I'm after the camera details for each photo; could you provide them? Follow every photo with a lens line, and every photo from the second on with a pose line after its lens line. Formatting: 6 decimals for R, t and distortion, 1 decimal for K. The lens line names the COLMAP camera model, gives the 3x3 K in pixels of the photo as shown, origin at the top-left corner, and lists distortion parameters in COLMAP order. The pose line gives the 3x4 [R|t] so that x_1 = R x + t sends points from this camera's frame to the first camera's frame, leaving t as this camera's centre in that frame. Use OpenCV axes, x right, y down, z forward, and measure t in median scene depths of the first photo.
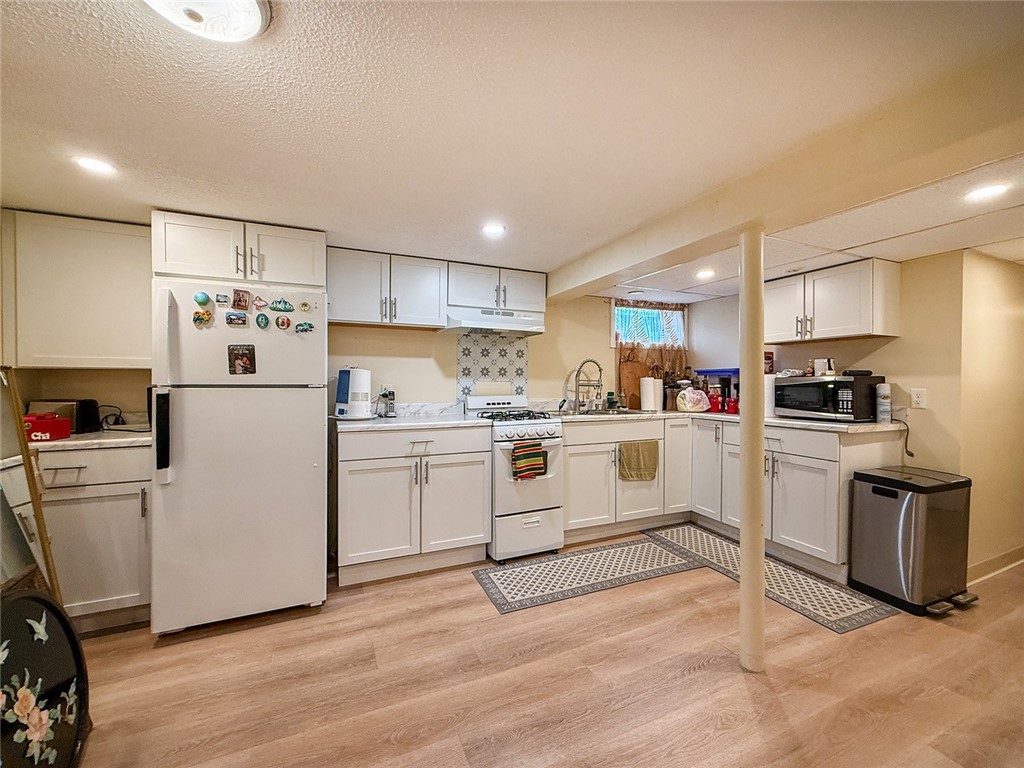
lens RADIAL K [[416.1, 0, 508.0], [0, 416.1, 381.5], [0, 0, 1]] dist [0.000555, 0.000386]
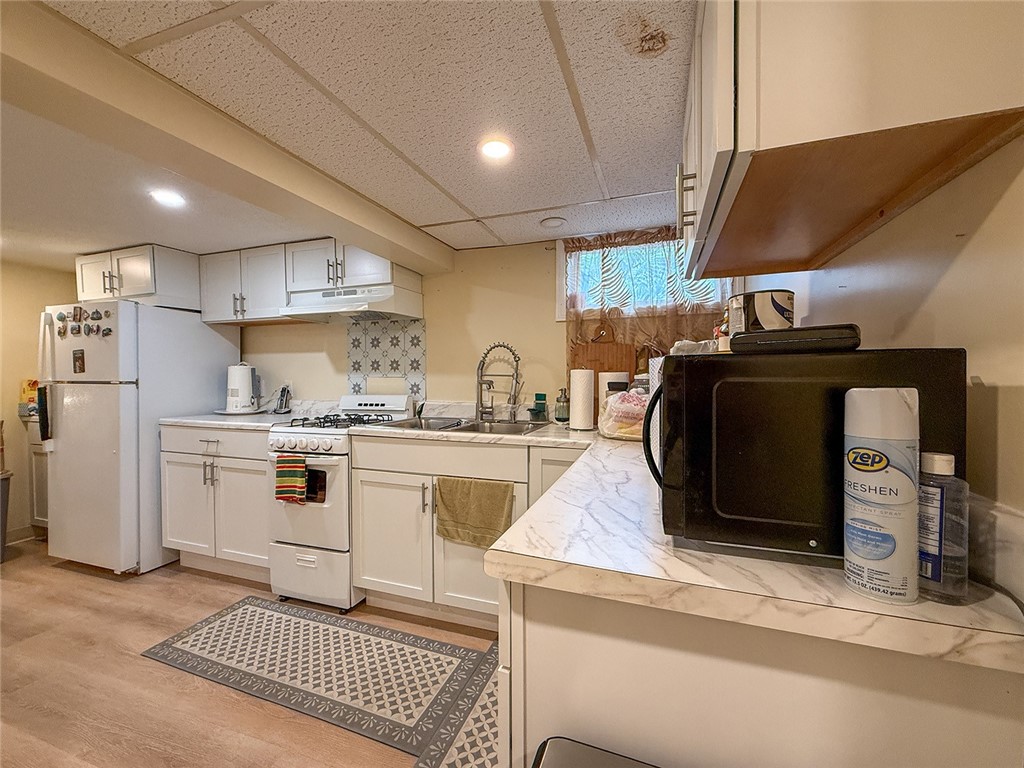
lens RADIAL K [[416.1, 0, 508.0], [0, 416.1, 381.5], [0, 0, 1]] dist [0.000555, 0.000386]
pose [[0.730761, 0.006475, -0.682603, 0.832147], [0.004055, 0.999896, 0.013825, -0.002379], [0.682622, -0.012870, 0.730658, 0.678475]]
